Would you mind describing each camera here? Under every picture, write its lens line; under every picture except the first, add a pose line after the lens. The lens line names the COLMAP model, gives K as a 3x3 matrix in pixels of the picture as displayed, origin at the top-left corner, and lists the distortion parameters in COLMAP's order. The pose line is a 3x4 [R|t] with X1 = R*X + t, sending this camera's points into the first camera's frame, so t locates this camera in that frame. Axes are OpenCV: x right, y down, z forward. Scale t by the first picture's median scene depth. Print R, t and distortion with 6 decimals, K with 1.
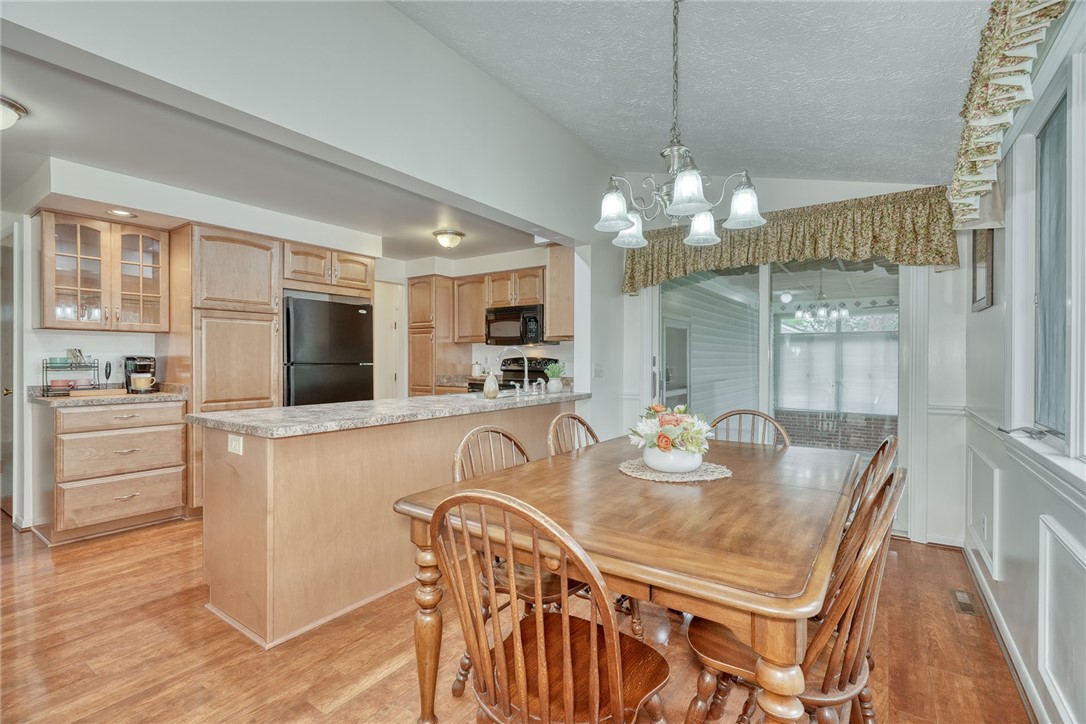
lens RADIAL K [[494.9, 0, 545.2], [0, 494.9, 362.4], [0, 0, 1]] dist [-0.007352, 0.003817]
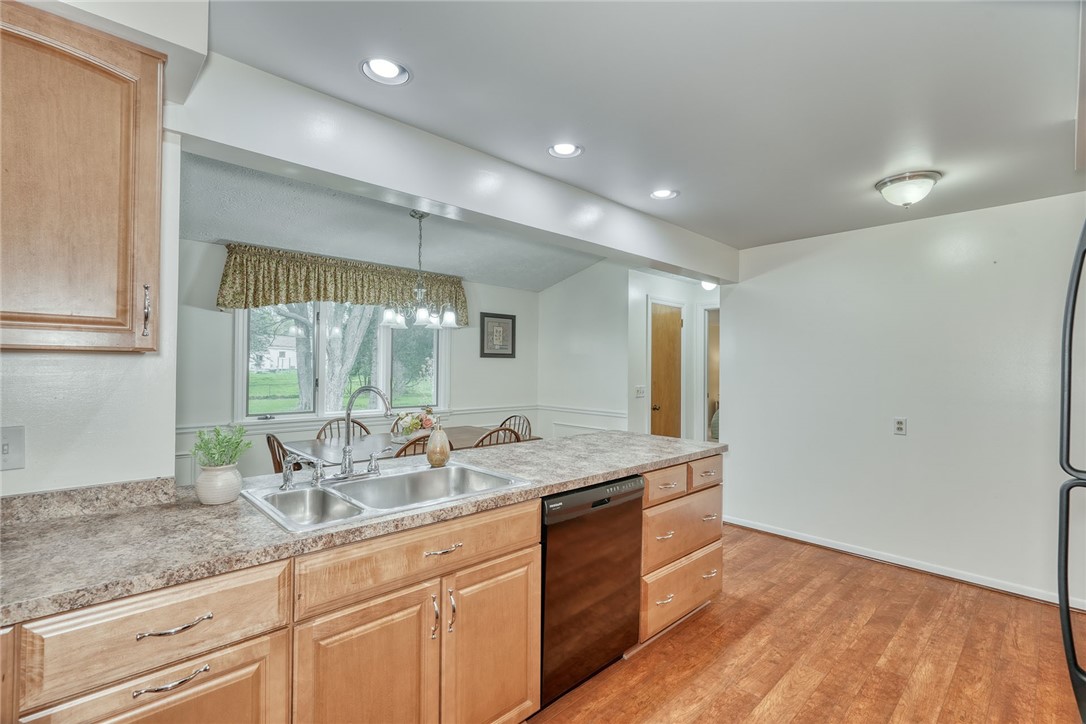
lens RADIAL K [[494.9, 0, 546.4], [0, 494.9, 361.5], [0, 0, 1]] dist [-0.007352, 0.003817]
pose [[-0.980289, -0.008235, 0.197398, -0.330373], [-0.009575, 0.999937, -0.005839, -0.055274], [-0.197338, -0.007614, -0.980306, 1.425493]]
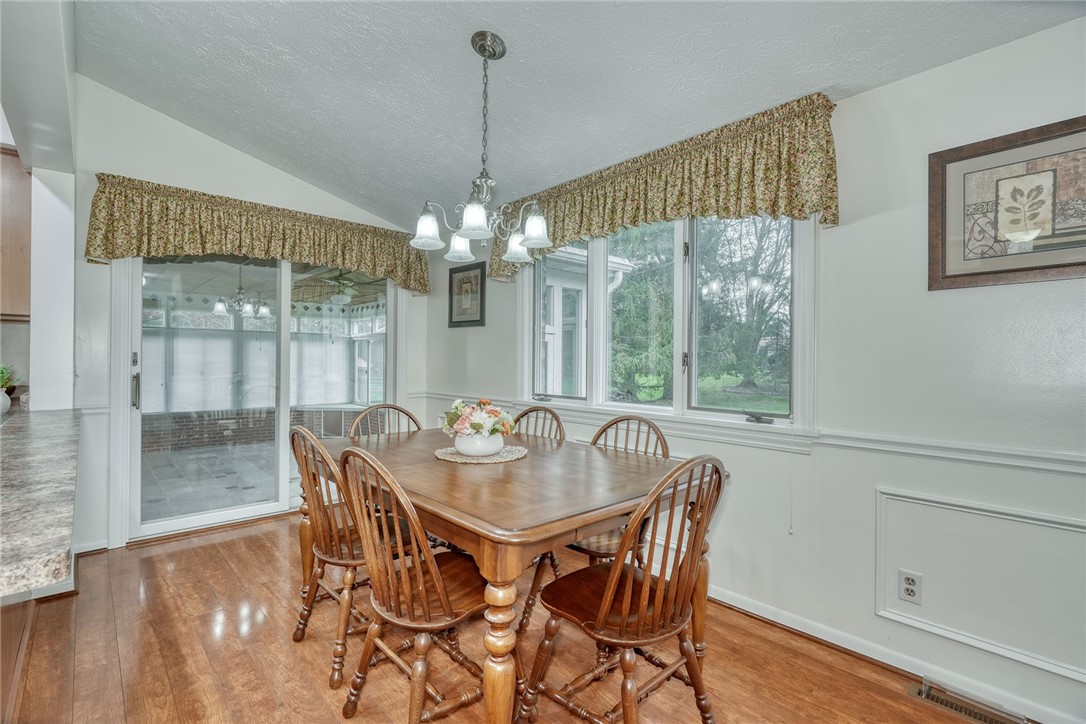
lens RADIAL K [[494.9, 0, 538.7], [0, 494.9, 361.8], [0, 0, 1]] dist [-0.007352, 0.003817]
pose [[0.222904, -0.003849, 0.974833, -0.409756], [-0.003388, 0.999983, 0.004723, -0.004933], [-0.974835, -0.004355, 0.222887, 0.292707]]
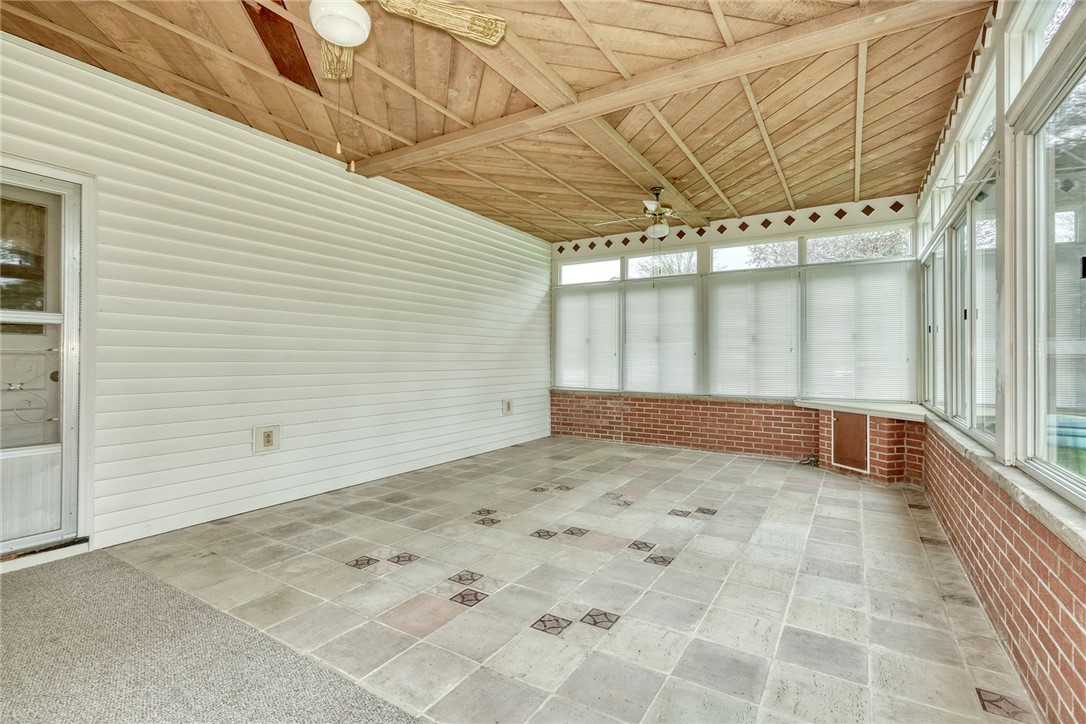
lens RADIAL K [[494.9, 0, 534.7], [0, 494.9, 355.4], [0, 0, 1]] dist [-0.007352, 0.003817]
pose [[0.999084, 0.001073, 0.042783, 1.138427], [-0.000597, 0.999938, -0.011133, 0.148761], [-0.042792, 0.011098, 0.999022, 0.748150]]
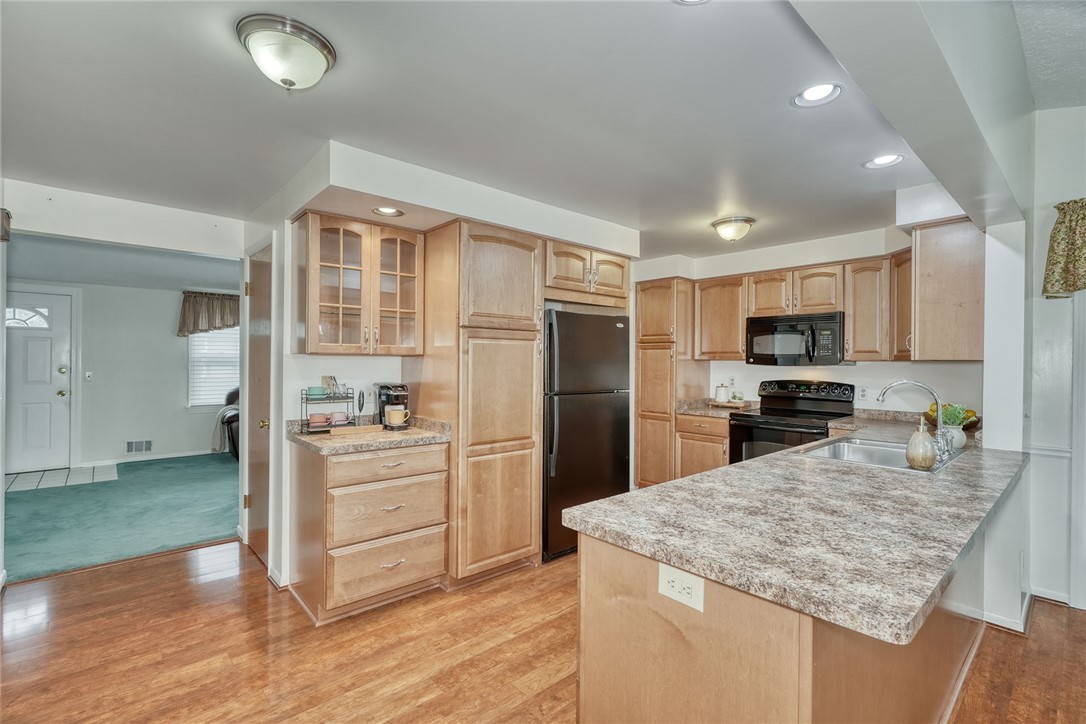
lens RADIAL K [[494.9, 0, 541.6], [0, 494.9, 362.5], [0, 0, 1]] dist [-0.007352, 0.003817]
pose [[0.972275, 0.007549, -0.233717, -0.383430], [-0.009055, 0.999945, -0.005370, -0.047180], [0.233663, 0.007338, 0.972290, 0.246642]]
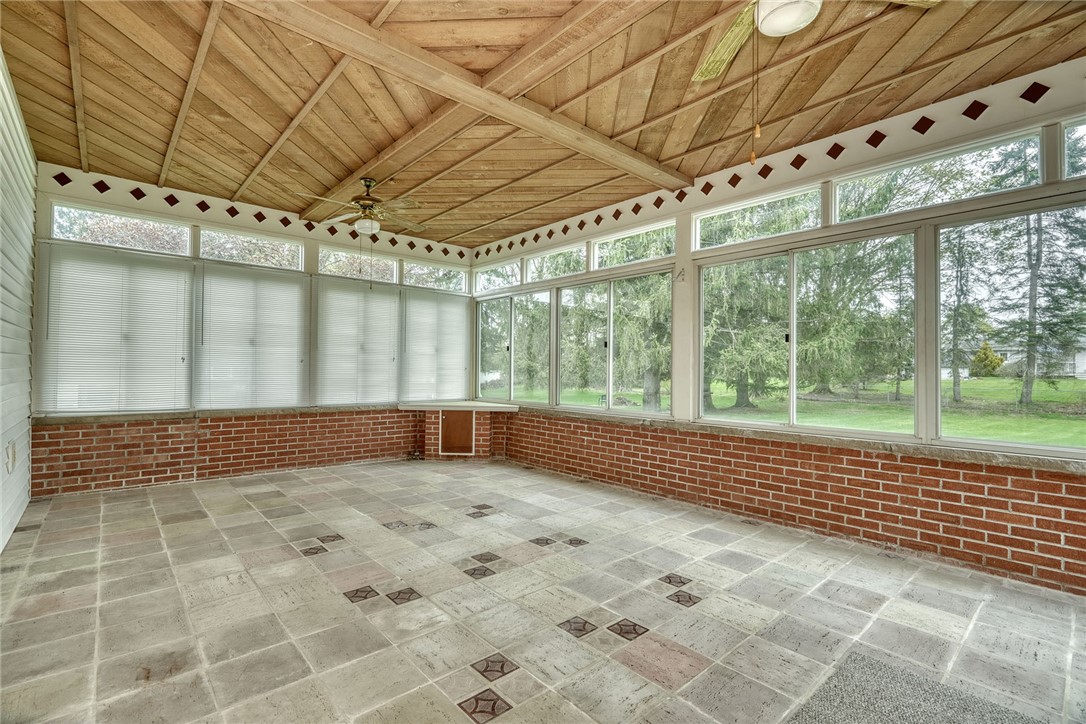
lens RADIAL K [[494.9, 0, 534.9], [0, 494.9, 361.9], [0, 0, 1]] dist [-0.007352, 0.003817]
pose [[0.249408, 0.015151, 0.968280, 0.467869], [-0.006596, 0.999881, -0.013946, 0.143167], [-0.968376, -0.002908, 0.249479, 1.362067]]
